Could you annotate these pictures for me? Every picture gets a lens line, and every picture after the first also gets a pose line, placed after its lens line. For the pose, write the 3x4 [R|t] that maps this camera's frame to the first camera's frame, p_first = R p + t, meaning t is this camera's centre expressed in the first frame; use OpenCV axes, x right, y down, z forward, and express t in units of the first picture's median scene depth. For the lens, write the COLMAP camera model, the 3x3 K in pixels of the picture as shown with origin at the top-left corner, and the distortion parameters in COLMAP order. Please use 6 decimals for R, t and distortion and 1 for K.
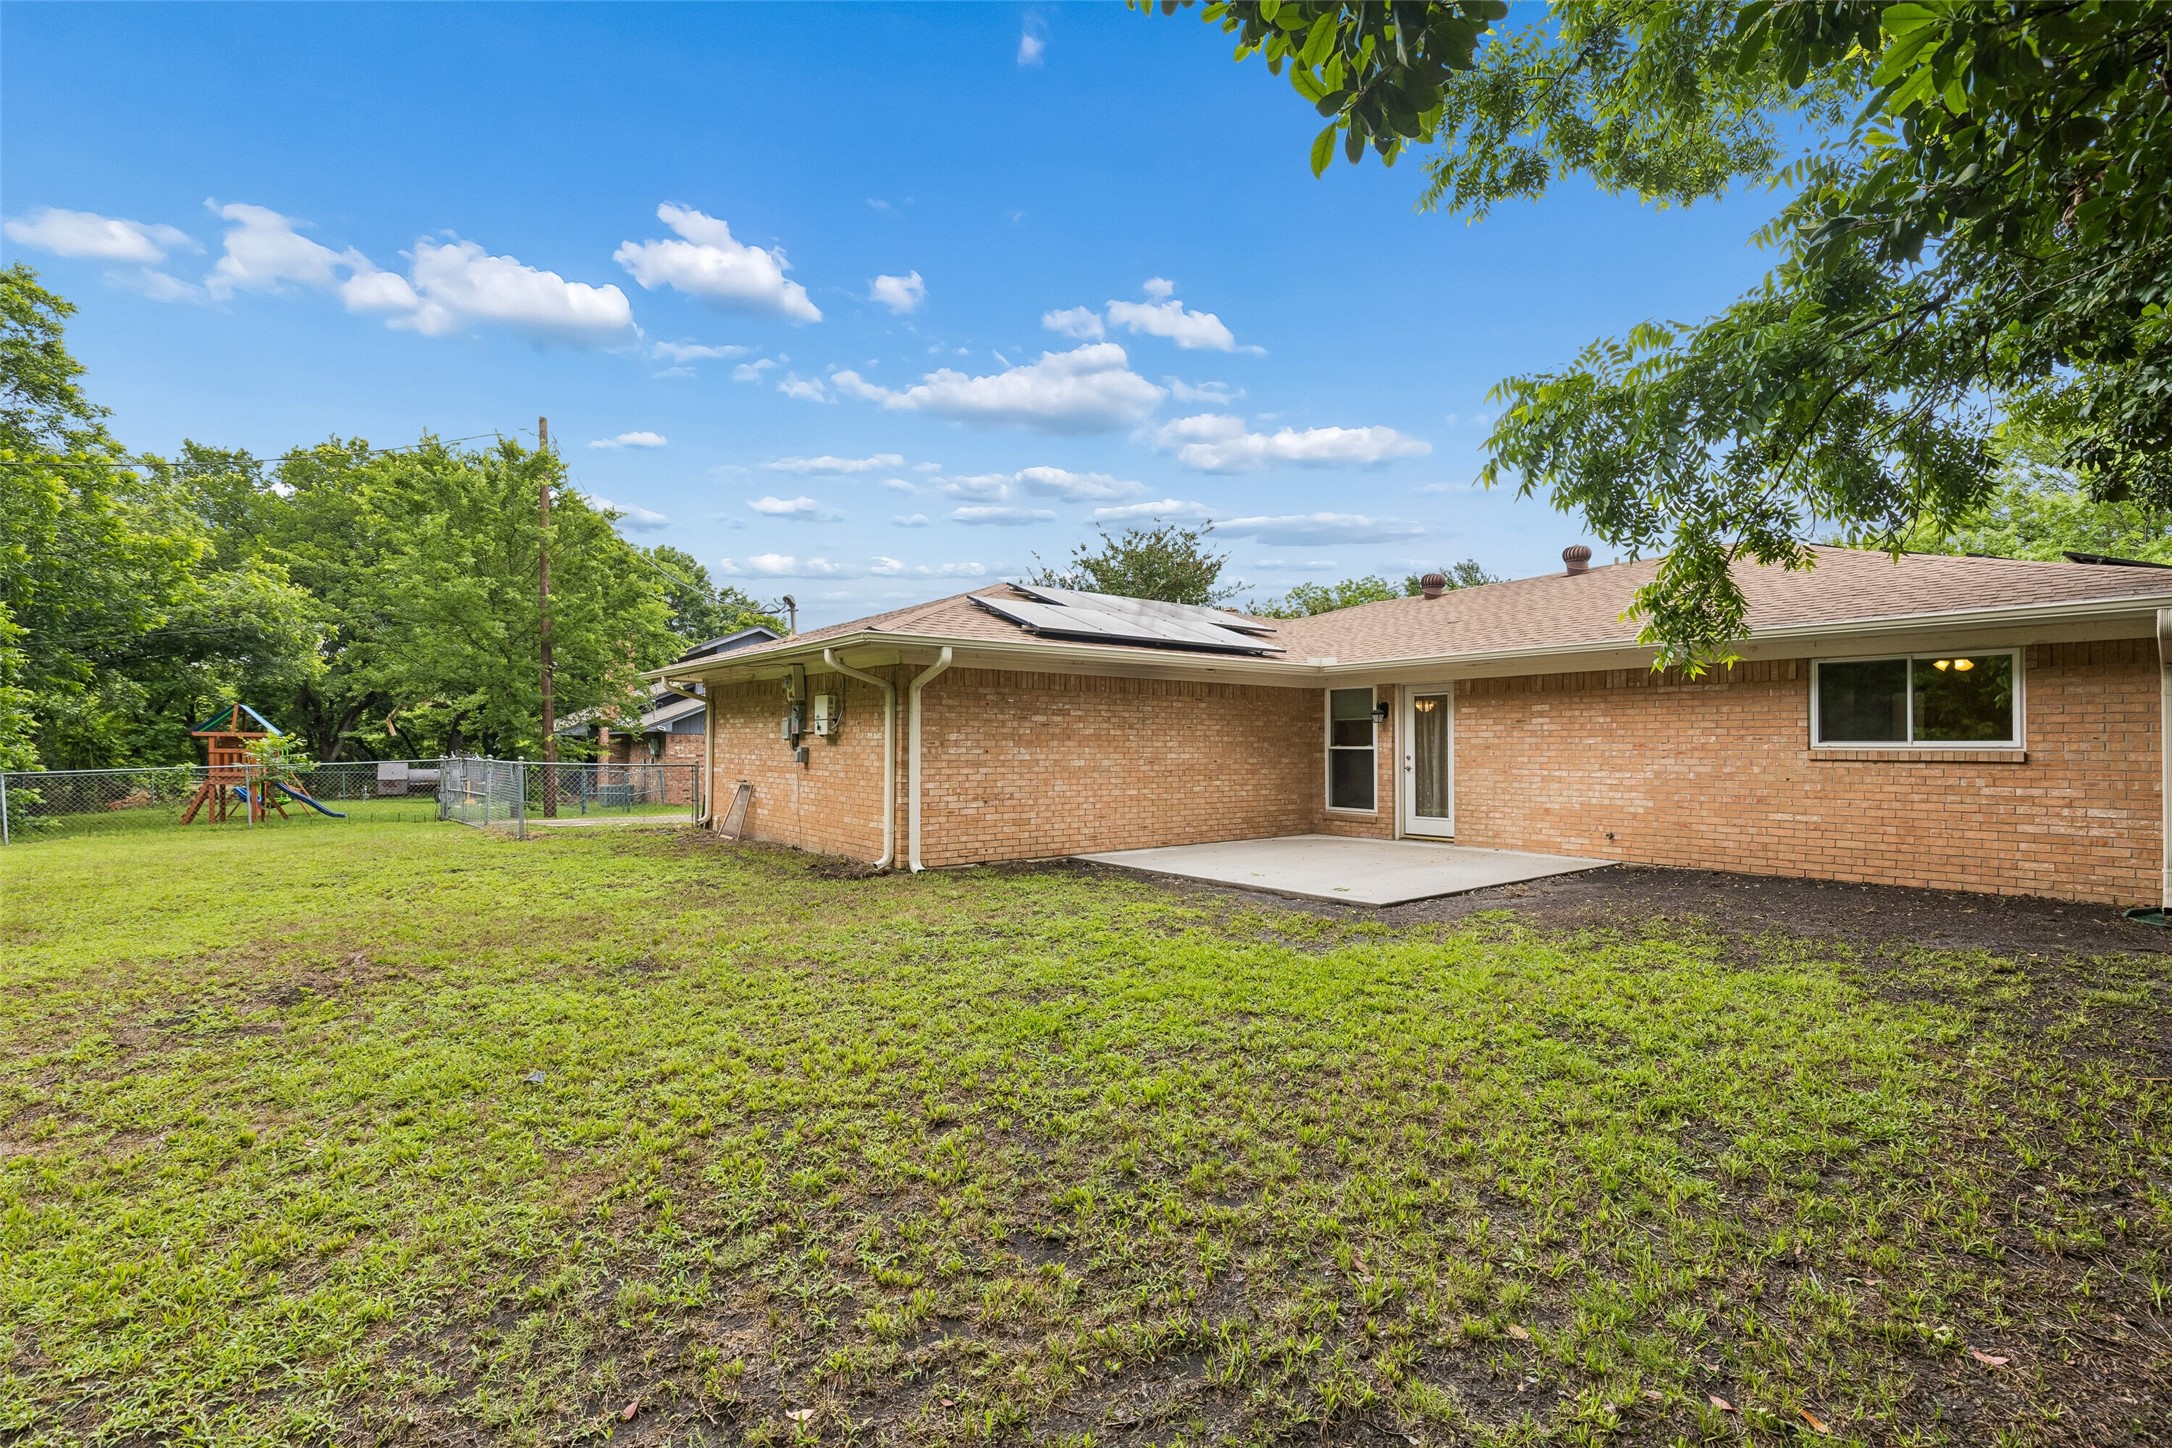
lens RADIAL K [[990.6, 0, 1085.9], [0, 990.6, 733.9], [0, 0, 1]] dist [0.009829, -0.002476]
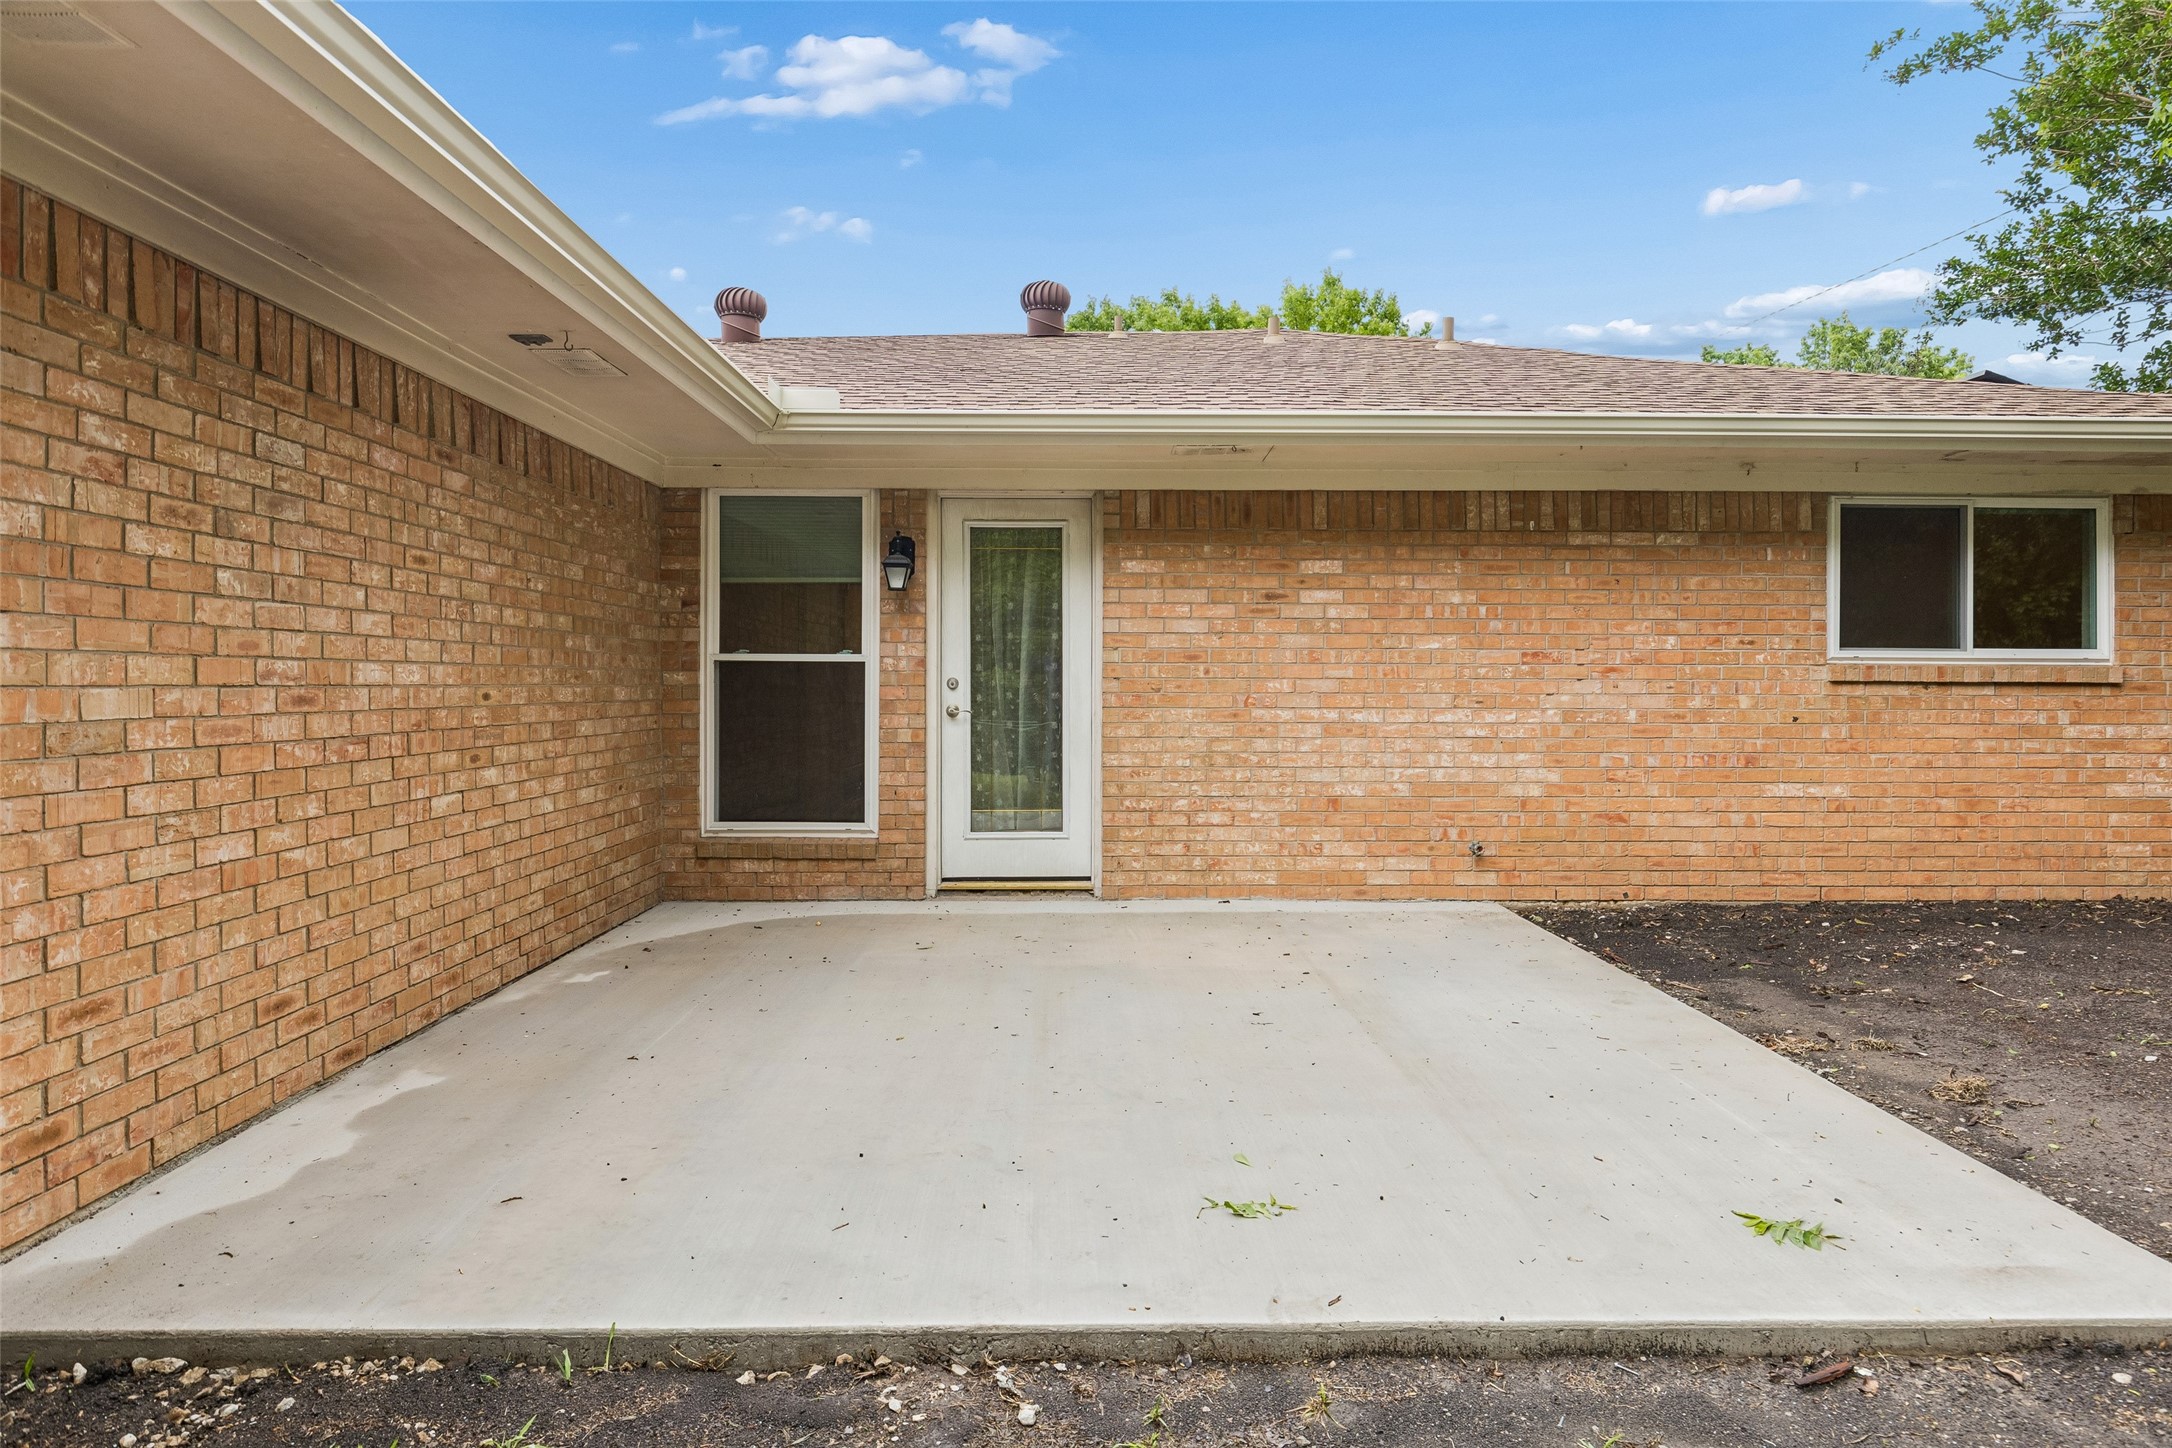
lens RADIAL K [[1312.1, 0, 1088.9], [0, 1312.1, 705.3], [0, 0, 1]] dist [-0.002350, 0.000089]
pose [[0.595404, -0.011635, 0.803342, -0.074307], [-0.012776, 0.999632, 0.023947, 0.024514], [-0.803325, -0.024521, 0.595036, 0.824928]]
